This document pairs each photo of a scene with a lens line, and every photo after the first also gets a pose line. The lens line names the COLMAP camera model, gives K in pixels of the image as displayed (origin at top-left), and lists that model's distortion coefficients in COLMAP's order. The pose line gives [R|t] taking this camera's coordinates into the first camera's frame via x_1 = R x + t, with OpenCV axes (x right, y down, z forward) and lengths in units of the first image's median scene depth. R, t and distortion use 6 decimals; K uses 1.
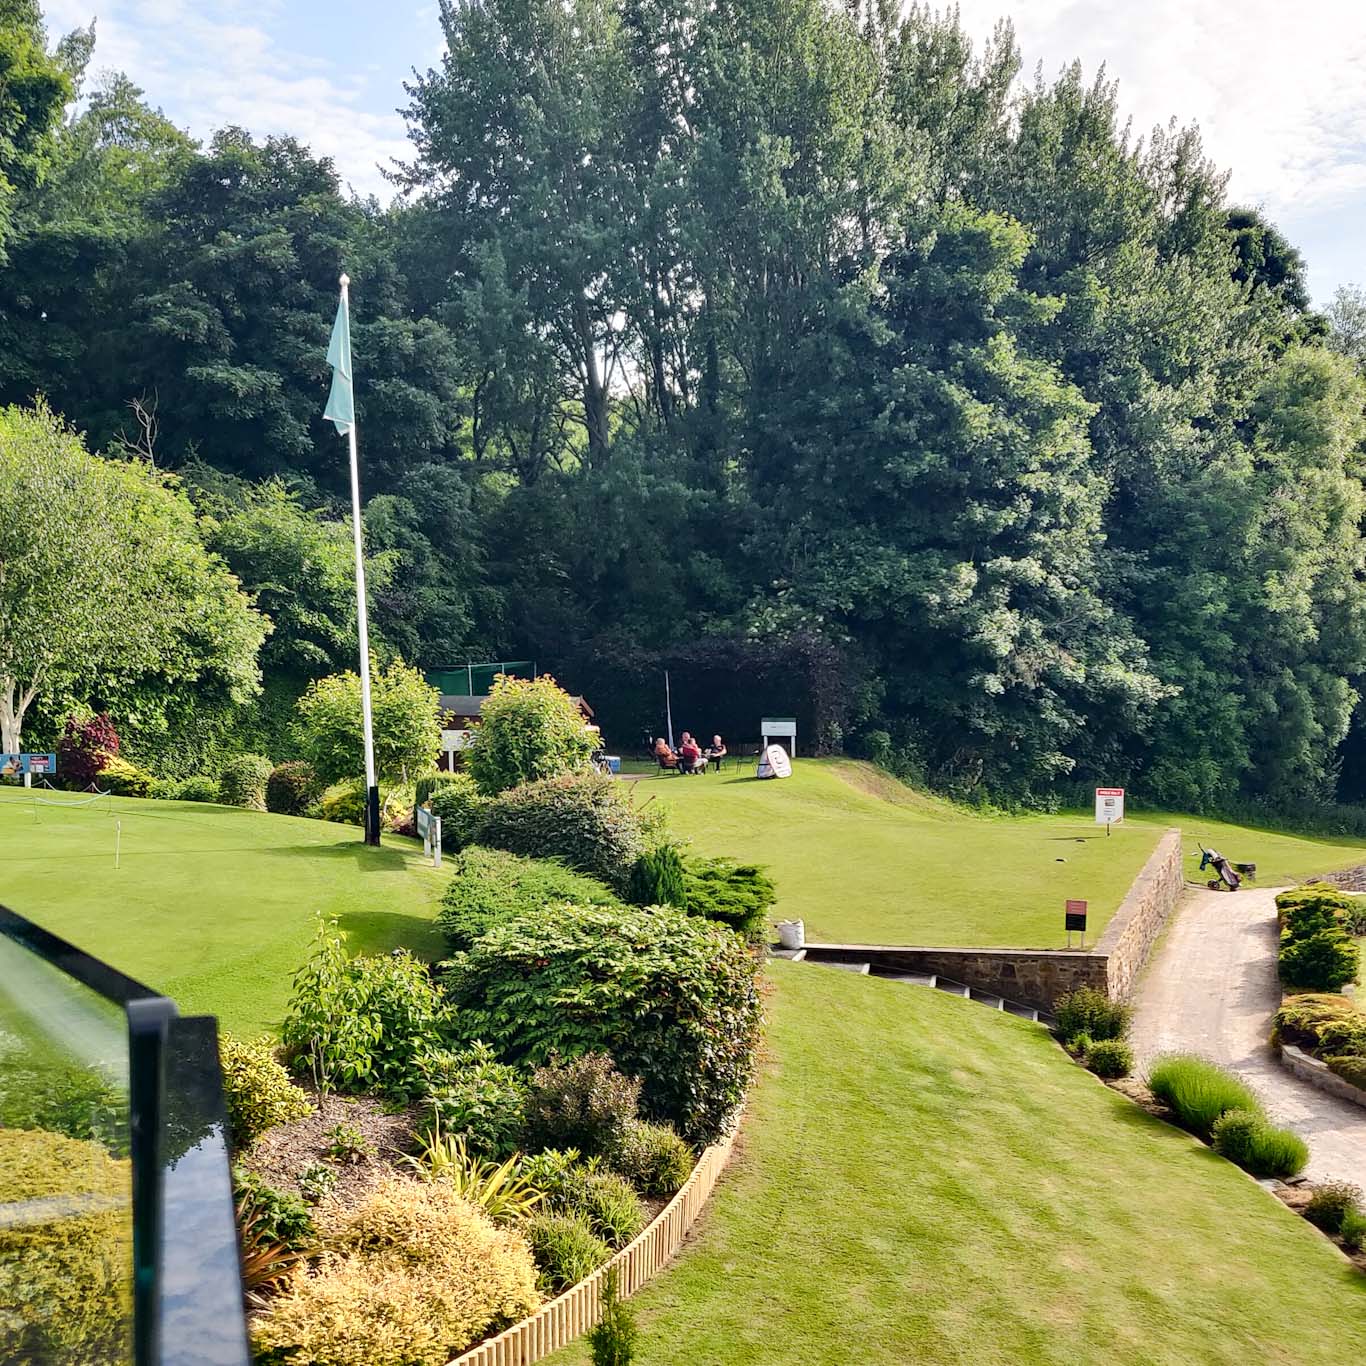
lens RADIAL K [[1901.5, 0, 691.0], [0, 1901.5, 687.2], [0, 0, 1]] dist [0.214543, 0.000000]
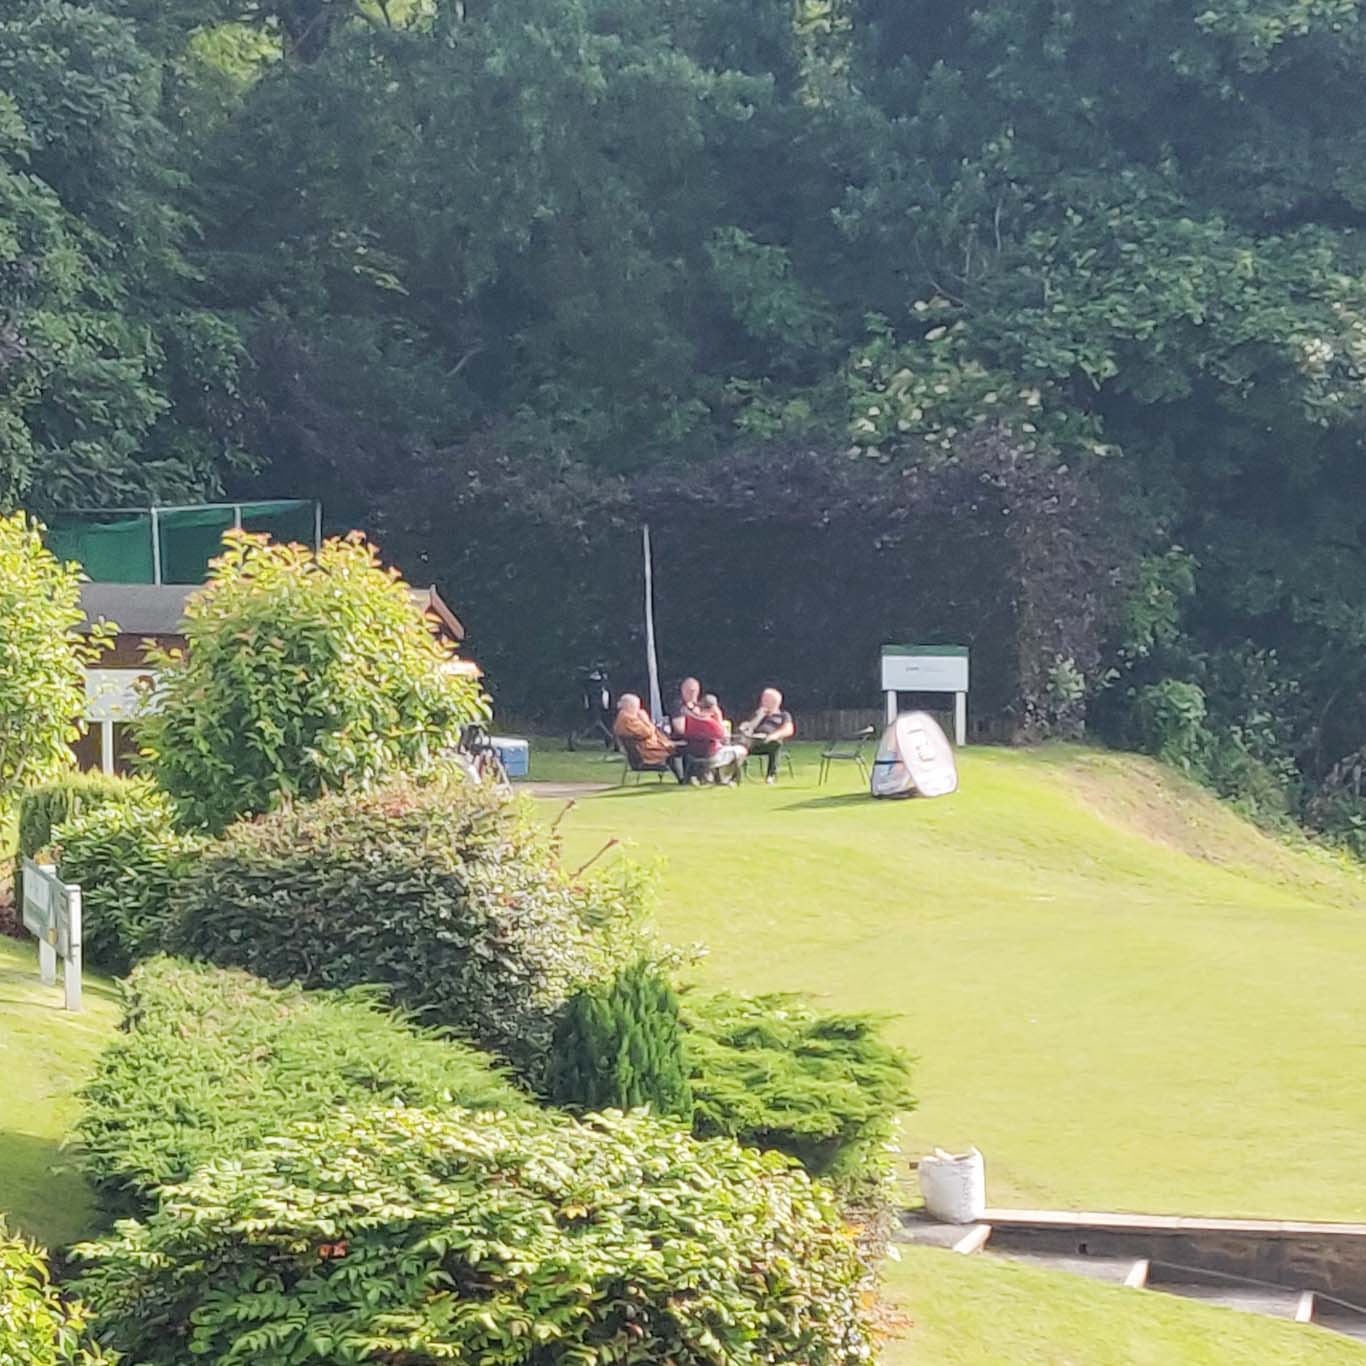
lens RADIAL K [[1901.5, 0, 682.0], [0, 1901.5, 675.6], [0, 0, 1]] dist [0.214543, 0.000000]
pose [[0.999890, 0.008782, -0.011979, -0.000175], [-0.008551, 0.999780, 0.019155, 0.015017], [0.012144, -0.019050, 0.999745, 0.594171]]
